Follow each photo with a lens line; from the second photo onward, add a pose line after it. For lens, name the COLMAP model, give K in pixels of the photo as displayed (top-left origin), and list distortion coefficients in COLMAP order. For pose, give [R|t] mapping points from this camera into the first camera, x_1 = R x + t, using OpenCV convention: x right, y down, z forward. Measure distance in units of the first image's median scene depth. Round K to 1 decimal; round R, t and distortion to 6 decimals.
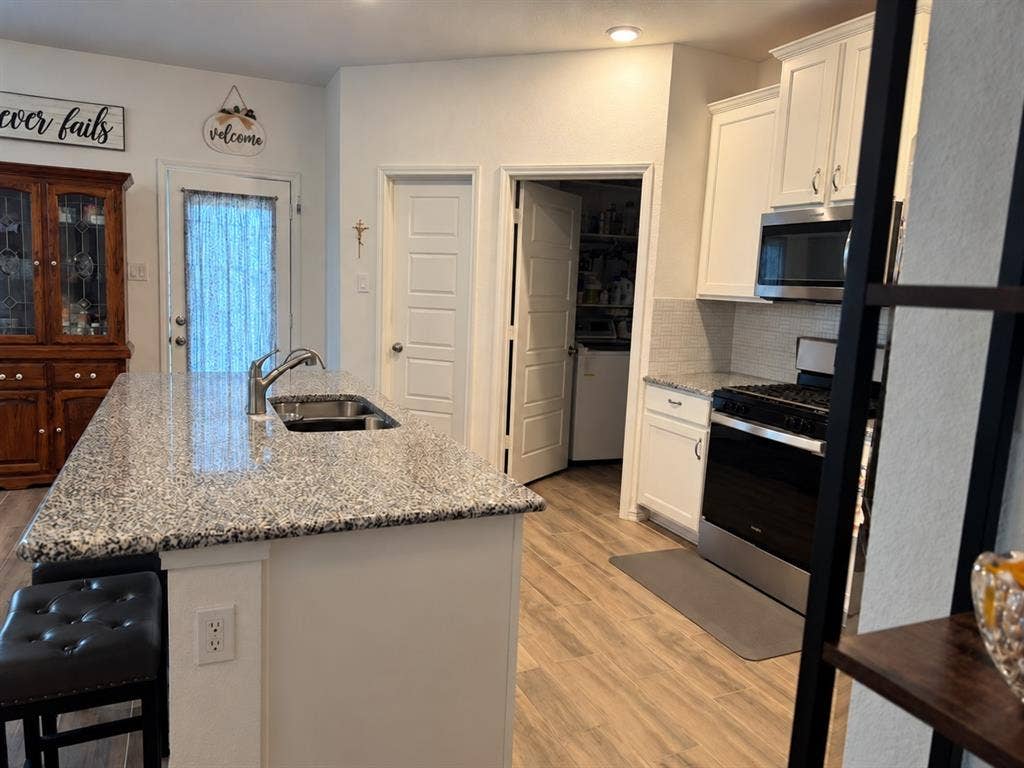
lens RADIAL K [[729.7, 0, 512.0], [0, 729.7, 384.0], [0, 0, 1]] dist [0.099001, -0.178741]
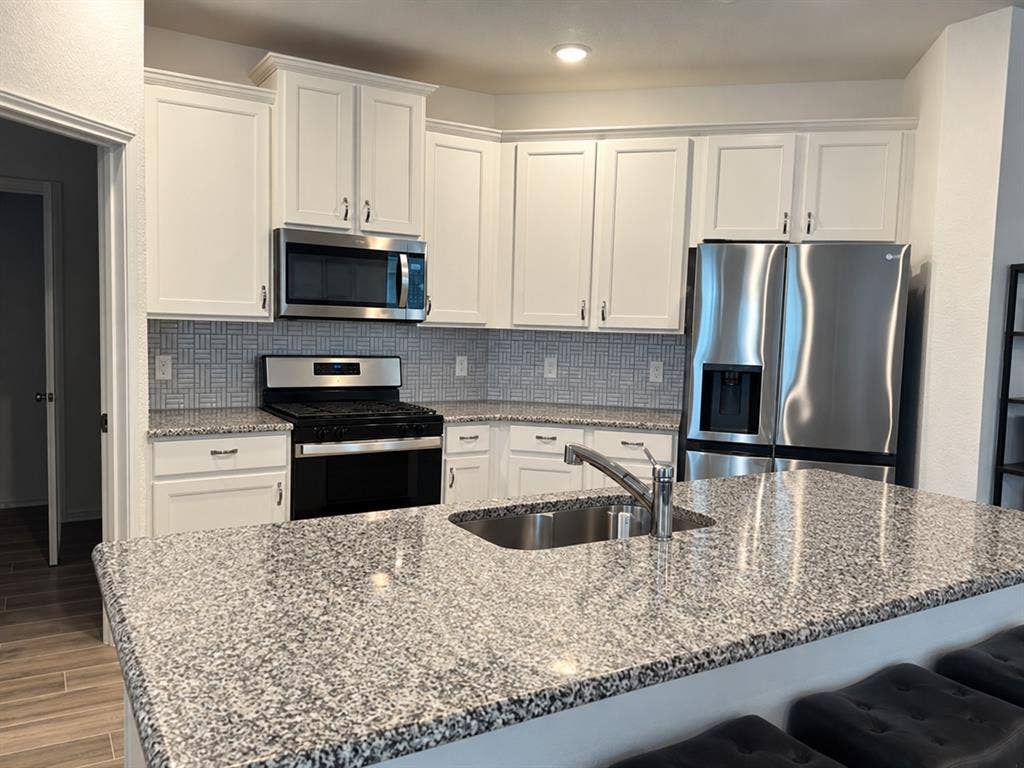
lens RADIAL K [[793.2, 0, 512.0], [0, 793.2, 384.0], [0, 0, 1]] dist [-0.010232, -0.009795]
pose [[-0.129883, -0.126080, 0.983481, -0.691522], [0.107640, 0.984228, 0.140391, -0.142203], [-0.985669, 0.124097, -0.114264, 0.825426]]
